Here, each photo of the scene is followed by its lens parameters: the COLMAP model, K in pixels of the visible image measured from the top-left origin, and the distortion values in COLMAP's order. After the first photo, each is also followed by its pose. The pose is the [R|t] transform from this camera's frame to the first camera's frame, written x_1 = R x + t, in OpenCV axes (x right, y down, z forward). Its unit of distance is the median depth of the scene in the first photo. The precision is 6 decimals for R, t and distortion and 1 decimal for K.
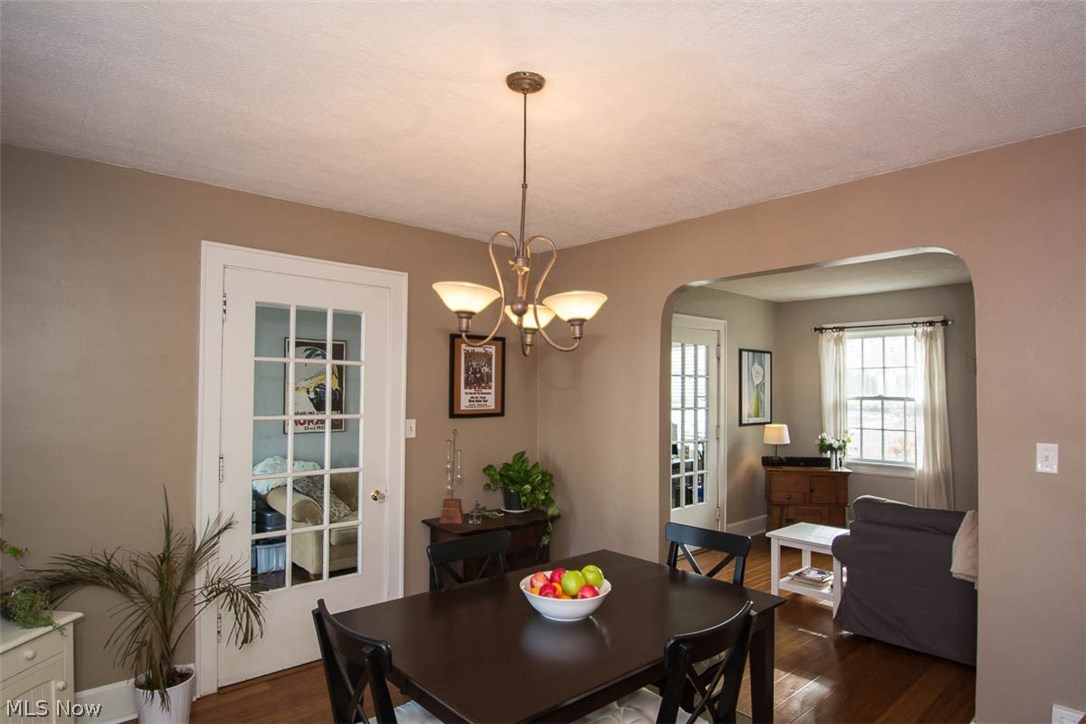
lens RADIAL K [[603.7, 0, 544.1], [0, 603.7, 380.5], [0, 0, 1]] dist [-0.004349, -0.000926]
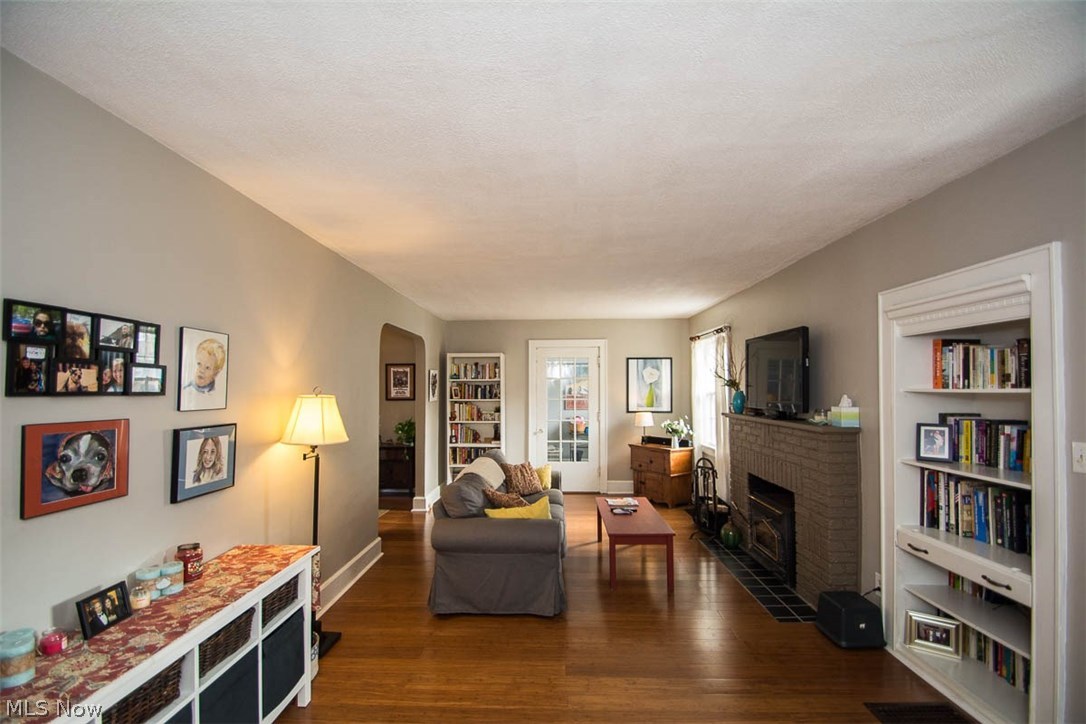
lens RADIAL K [[474.4, 0, 539.4], [0, 474.4, 378.7], [0, 0, 1]] dist [0.011049, -0.015205]
pose [[0.725278, -0.019550, -0.688179, 1.475016], [0.015388, 0.999807, -0.012184, 0.010427], [0.688284, -0.001753, 0.725439, 0.091896]]
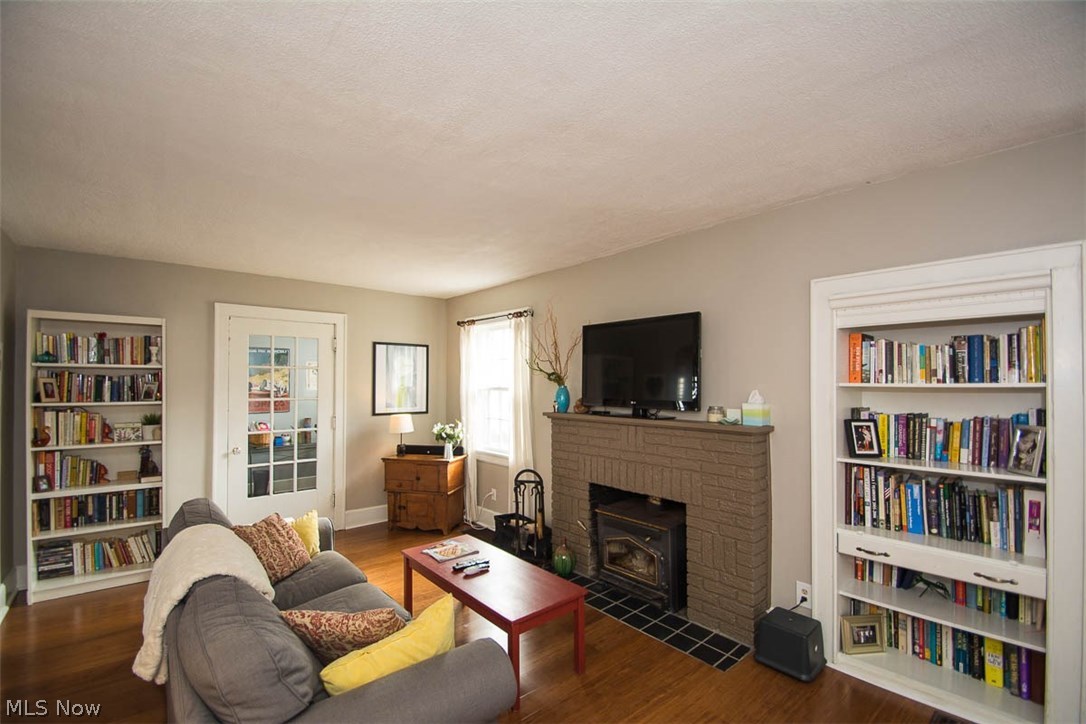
lens RADIAL K [[474.4, 0, 539.4], [0, 474.4, 378.7], [0, 0, 1]] dist [0.011049, -0.015205]
pose [[0.999735, -0.003078, -0.022810, 0.993402], [0.003164, 0.999988, 0.003731, 0.014620], [0.022798, -0.003802, 0.999733, 0.290239]]
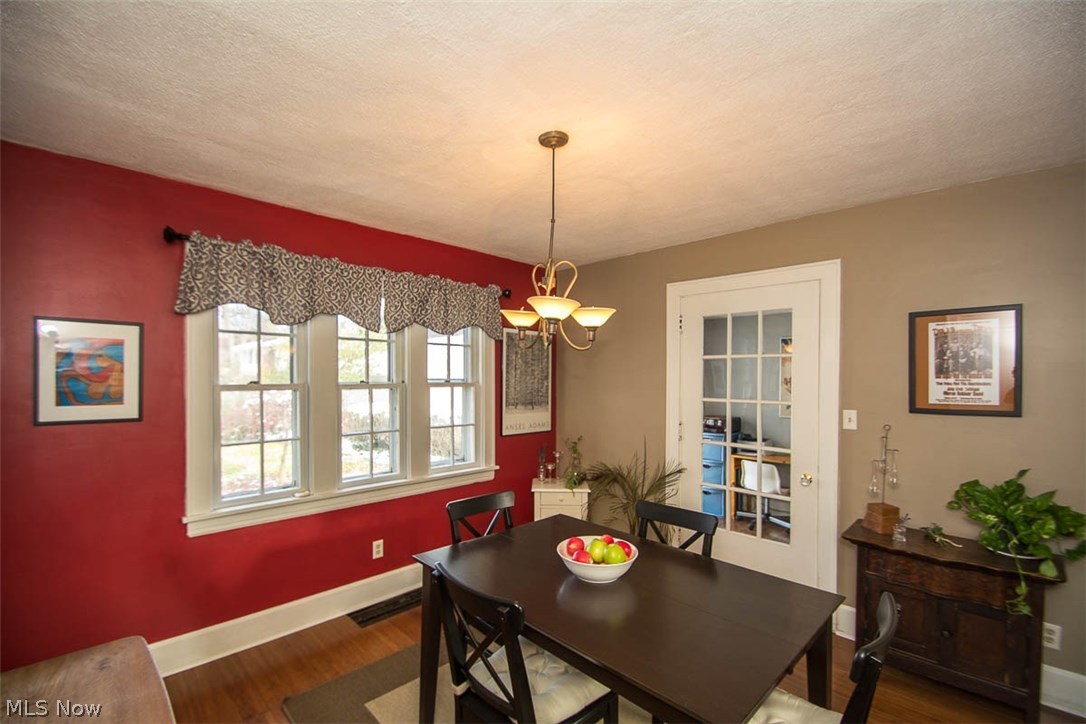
lens RADIAL K [[474.4, 0, 539.4], [0, 474.4, 378.7], [0, 0, 1]] dist [0.011049, -0.015205]
pose [[0.058096, -0.003435, -0.998305, 0.470105], [0.012918, 0.999913, -0.002689, 0.009638], [0.998227, -0.012740, 0.058135, 0.431471]]
